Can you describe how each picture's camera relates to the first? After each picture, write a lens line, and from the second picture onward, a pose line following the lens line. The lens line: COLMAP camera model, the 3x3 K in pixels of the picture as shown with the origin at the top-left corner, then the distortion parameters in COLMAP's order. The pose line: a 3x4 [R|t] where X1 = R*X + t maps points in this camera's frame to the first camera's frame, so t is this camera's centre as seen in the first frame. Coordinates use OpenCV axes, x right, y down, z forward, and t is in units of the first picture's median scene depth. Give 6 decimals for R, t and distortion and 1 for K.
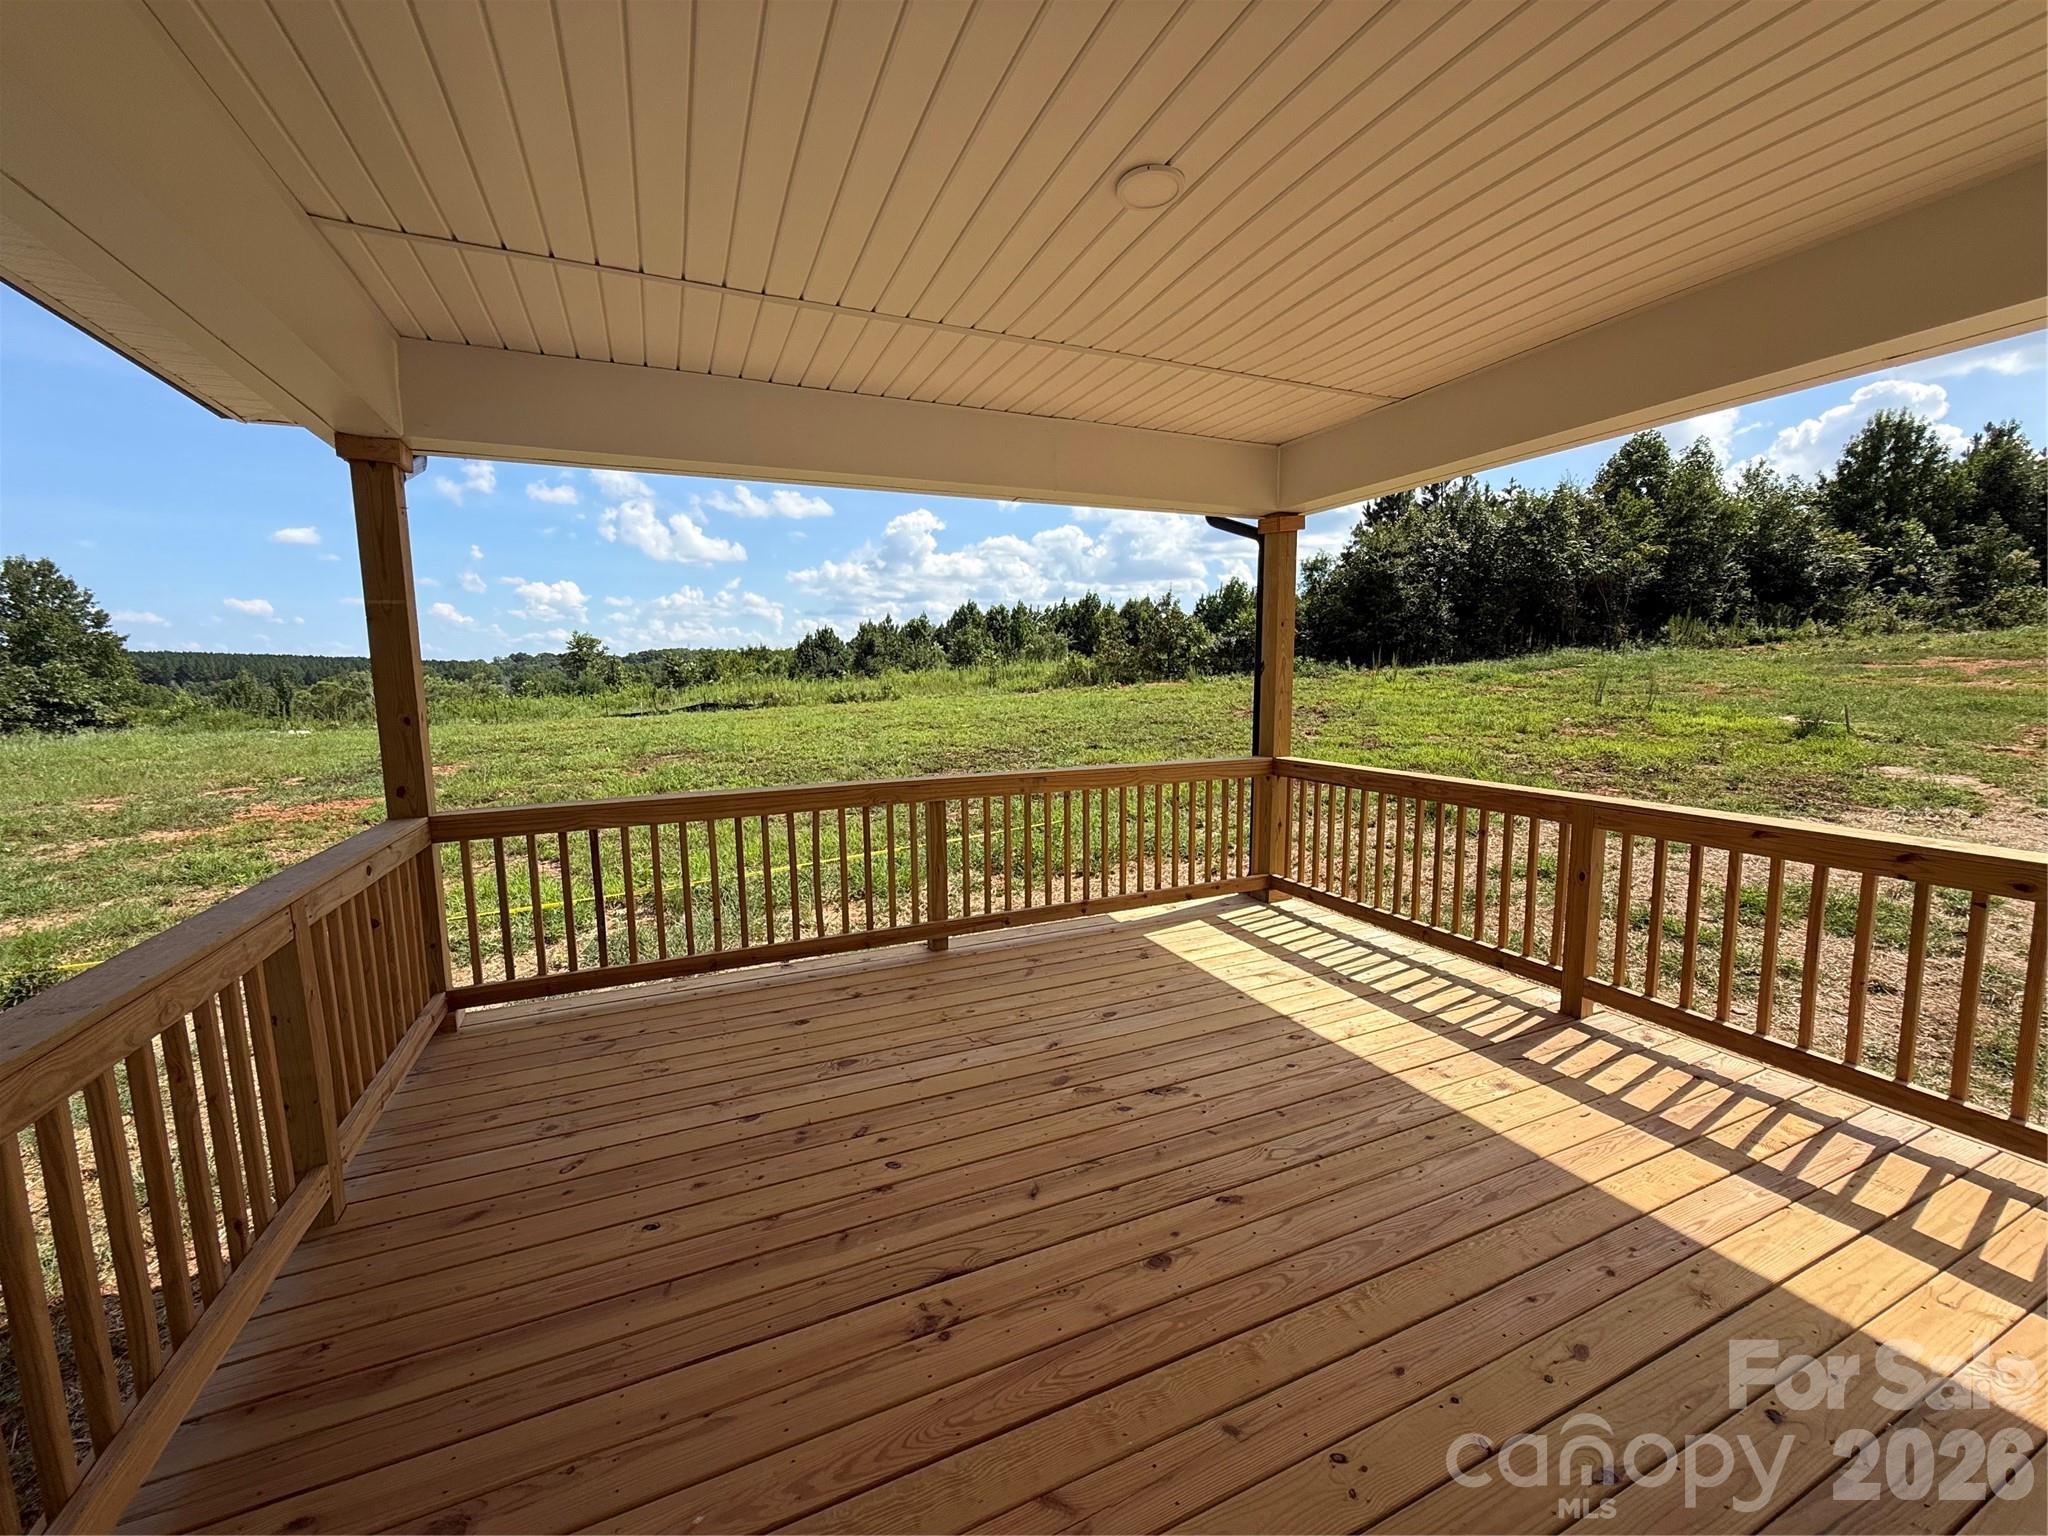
lens RADIAL K [[815.9, 0, 1030.5], [0, 815.9, 770.7], [0, 0, 1]] dist [0.000152, 0.000380]
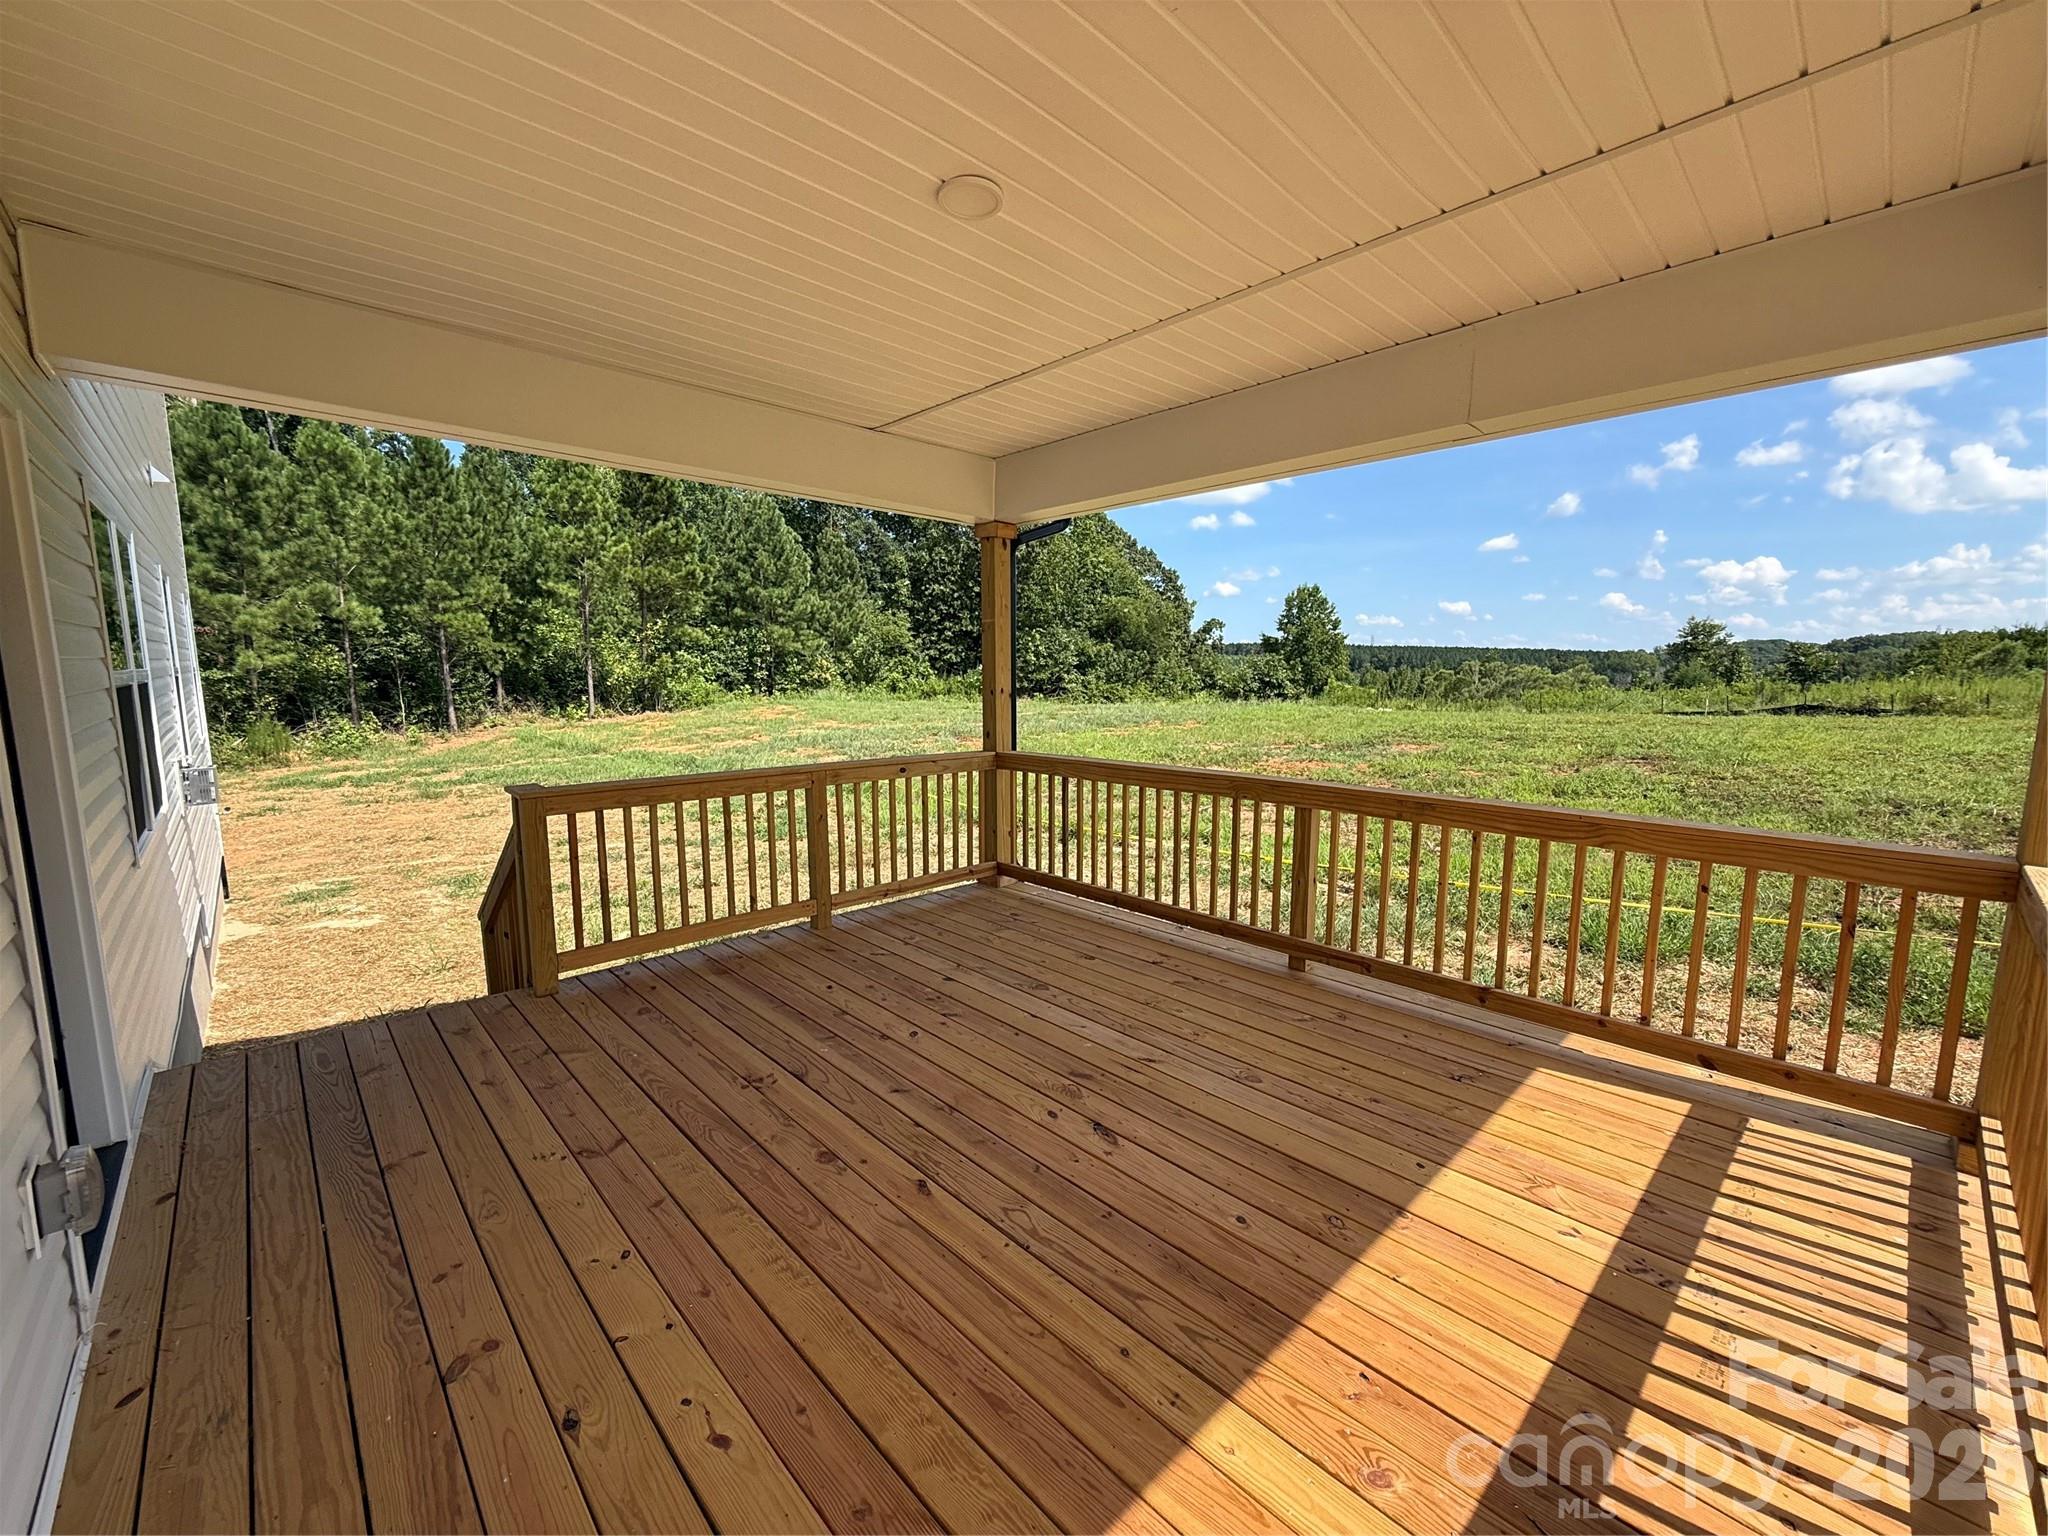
lens RADIAL K [[816.7, 0, 1024.0], [0, 816.7, 768.0], [0, 0, 1]] dist [0.002317, 0.000167]
pose [[0.332804, 0.126338, -0.934494, 0.406109], [-0.118880, 0.988699, 0.091329, -0.033706], [0.935472, 0.080698, 0.344063, 0.252332]]
